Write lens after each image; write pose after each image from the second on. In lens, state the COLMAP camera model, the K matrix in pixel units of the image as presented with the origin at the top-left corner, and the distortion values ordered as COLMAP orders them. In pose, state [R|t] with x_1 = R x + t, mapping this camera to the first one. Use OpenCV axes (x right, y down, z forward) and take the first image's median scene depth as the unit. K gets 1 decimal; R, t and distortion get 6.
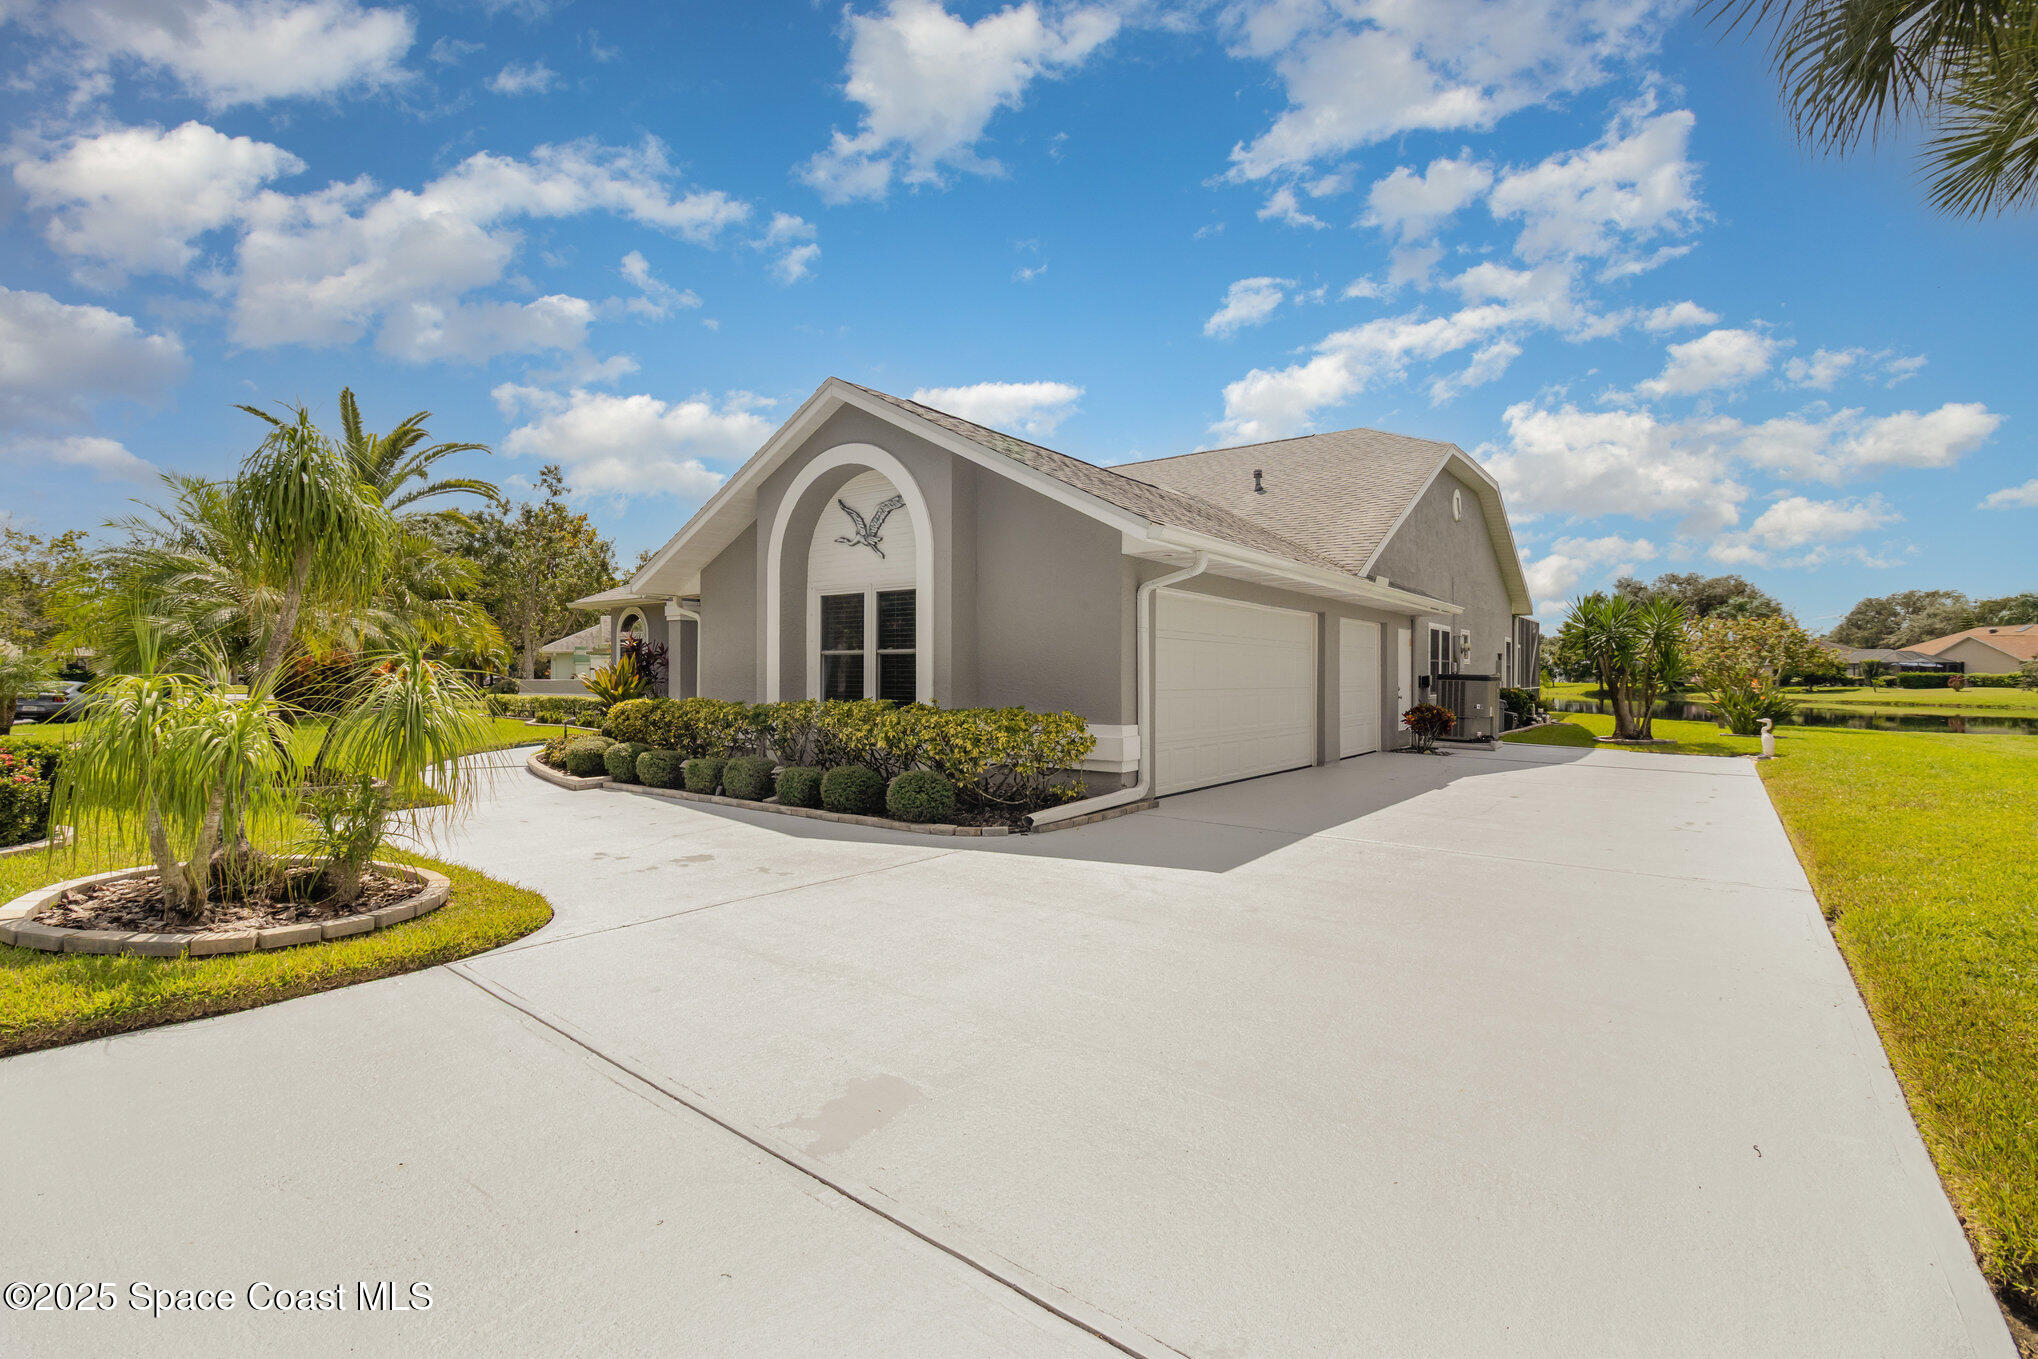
lens RADIAL K [[954.6, 0, 1026.4], [0, 954.6, 683.6], [0, 0, 1]] dist [0.002008, -0.000295]
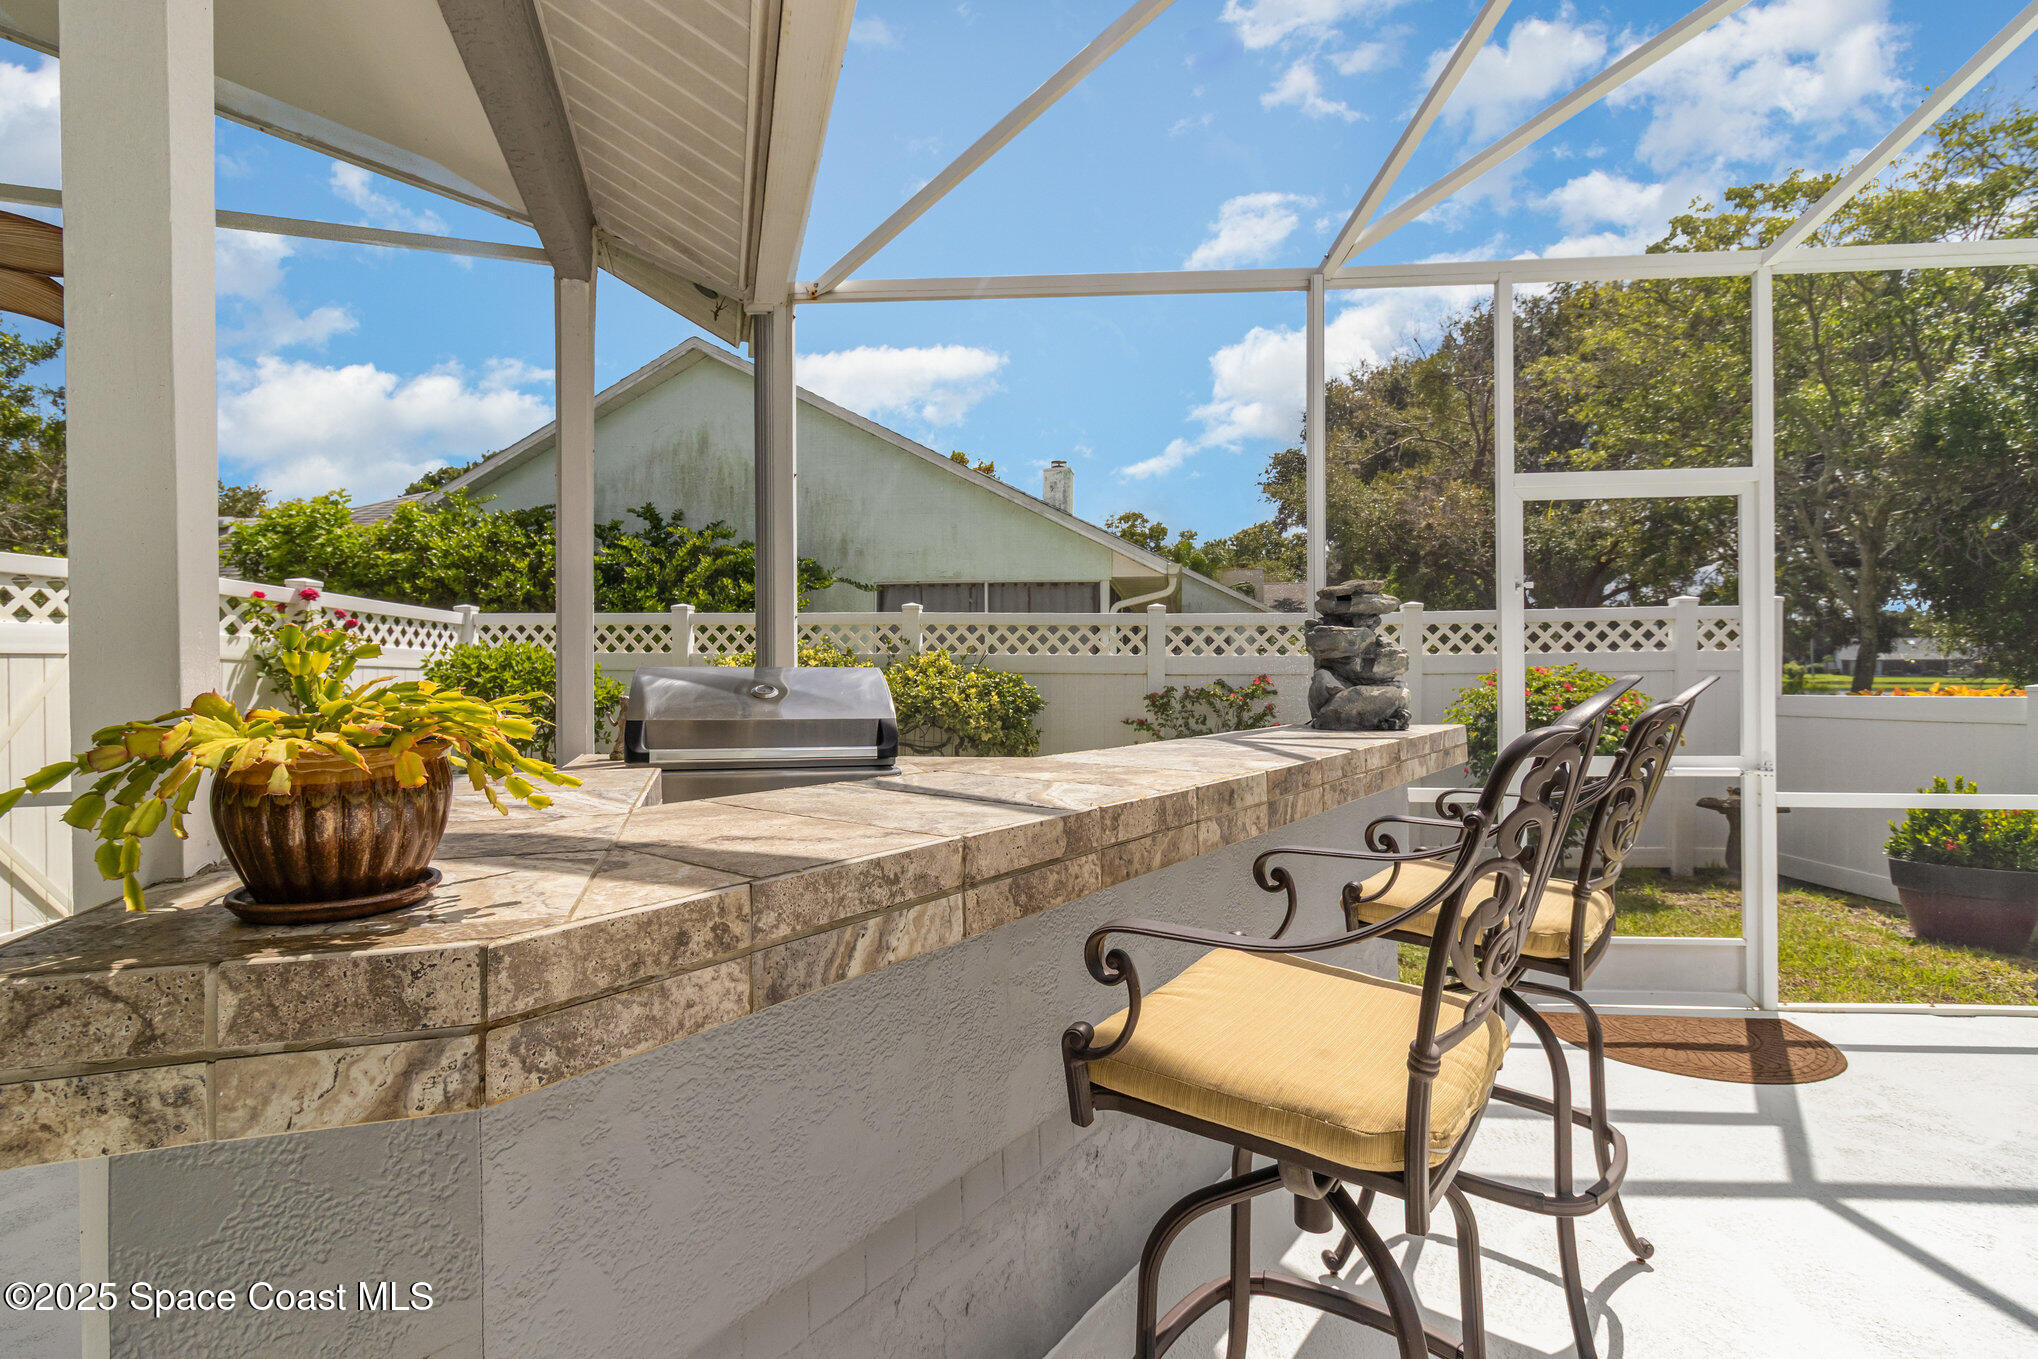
lens RADIAL K [[954.6, 0, 1013.7], [0, 954.6, 670.2], [0, 0, 1]] dist [0.002008, -0.000295]
pose [[0.999999, 0.000158, 0.001132, 0.063863], [-0.000164, 0.999987, 0.005140, -0.086995], [-0.001131, -0.005140, 0.999986, 0.314176]]
